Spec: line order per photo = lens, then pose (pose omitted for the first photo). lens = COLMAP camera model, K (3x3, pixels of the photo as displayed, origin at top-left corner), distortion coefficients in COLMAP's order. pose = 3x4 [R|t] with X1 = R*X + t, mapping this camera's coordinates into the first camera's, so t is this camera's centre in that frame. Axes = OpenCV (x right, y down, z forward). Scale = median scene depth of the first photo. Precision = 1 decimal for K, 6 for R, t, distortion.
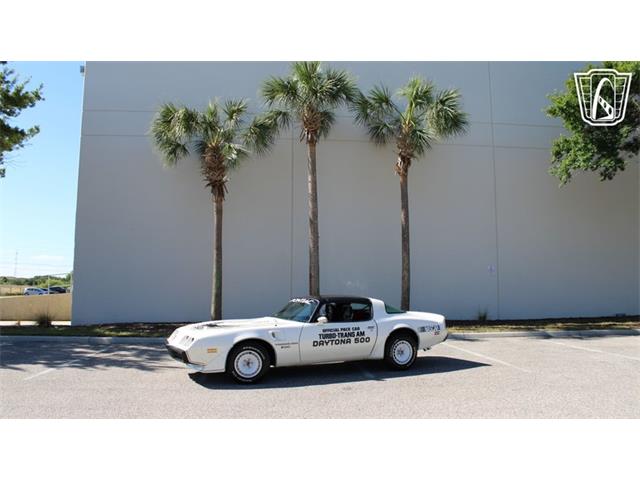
lens RADIAL K [[624.4, 0, 322.8], [0, 624.4, 234.7], [0, 0, 1]] dist [-0.082469, 0.000000]
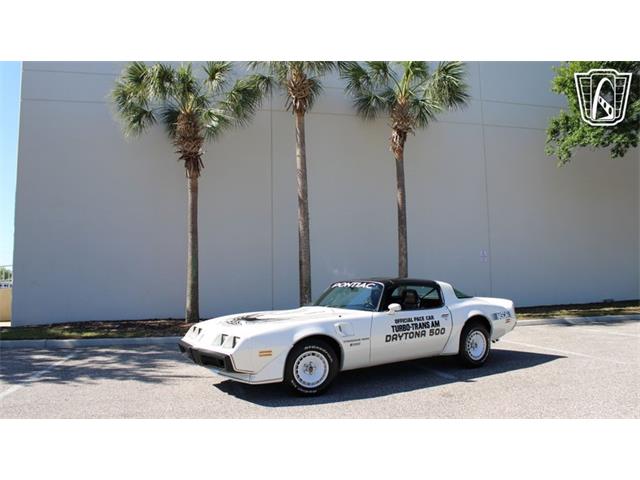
lens RADIAL K [[591.9, 0, 321.6], [0, 591.9, 235.6], [0, 0, 1]] dist [-0.072948, 0.000000]
pose [[0.988218, -0.005087, 0.152969, -0.127658], [0.005043, 0.999987, 0.000679, 0.029756], [-0.152971, 0.000100, 0.988231, 0.184217]]
